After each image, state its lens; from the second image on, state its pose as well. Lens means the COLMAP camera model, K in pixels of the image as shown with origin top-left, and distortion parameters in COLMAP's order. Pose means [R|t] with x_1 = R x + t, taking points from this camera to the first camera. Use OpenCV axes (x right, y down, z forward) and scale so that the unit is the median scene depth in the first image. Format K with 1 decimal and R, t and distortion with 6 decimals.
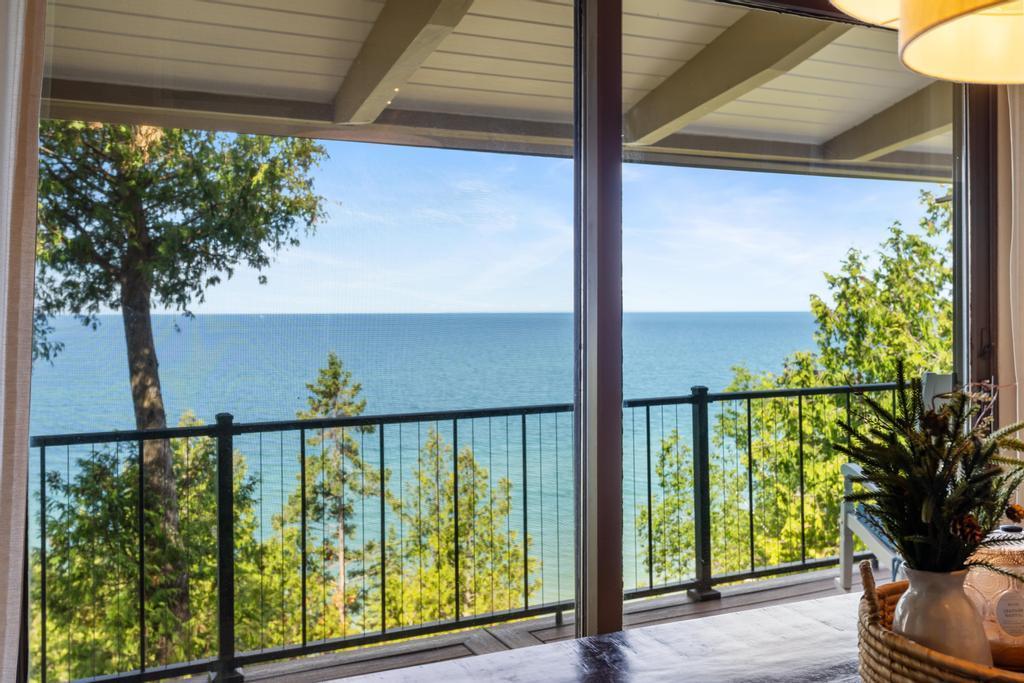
lens RADIAL K [[925.5, 0, 525.1], [0, 925.5, 311.1], [0, 0, 1]] dist [0.018955, 0.005809]
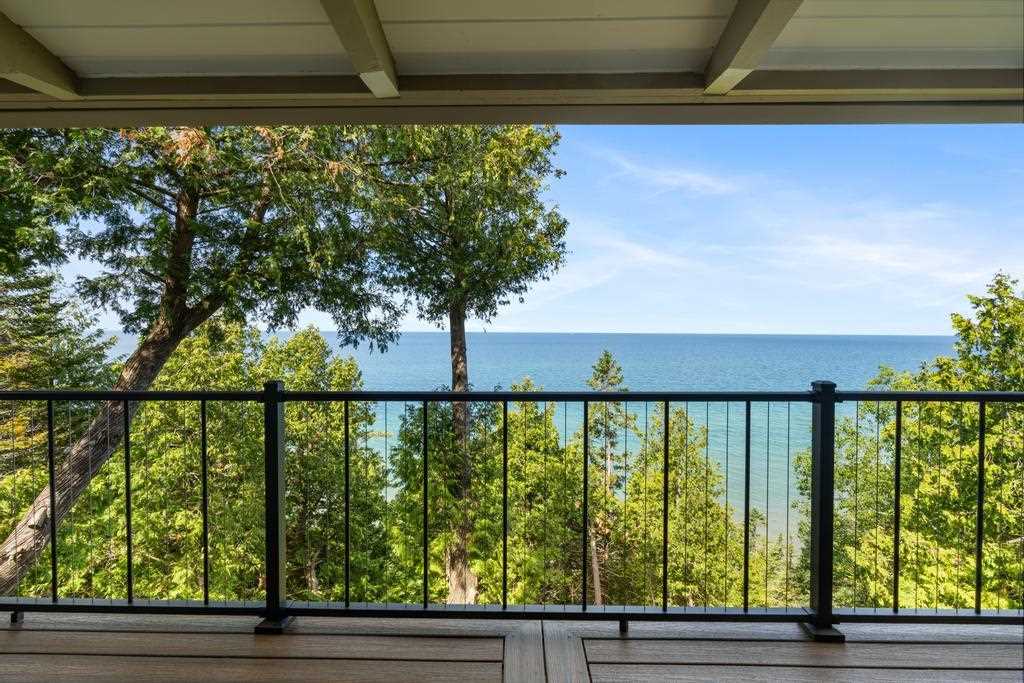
lens RADIAL K [[451.8, 0, 506.5], [0, 451.8, 346.1], [0, 0, 1]] dist [-0.003139, -0.000509]
pose [[0.893532, 0.026402, -0.448223, 0.039586], [-0.011554, 0.999291, 0.035829, 0.013369], [0.448851, -0.026836, 0.893204, 0.178443]]
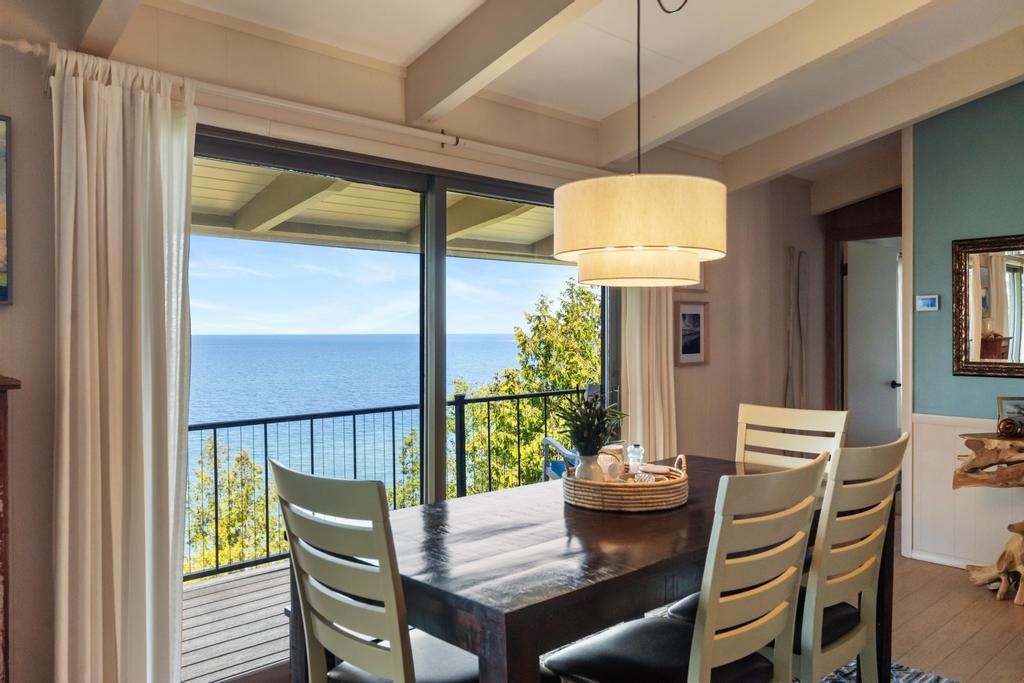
lens RADIAL K [[753.5, 0, 512.1], [0, 753.5, 336.6], [0, 0, 1]] dist [0.000161, -0.000448]
pose [[0.954331, -0.000261, 0.298752, -0.039583], [-0.000696, 0.999995, 0.003097, -0.008074], [-0.298751, -0.003163, 0.954326, -0.094879]]
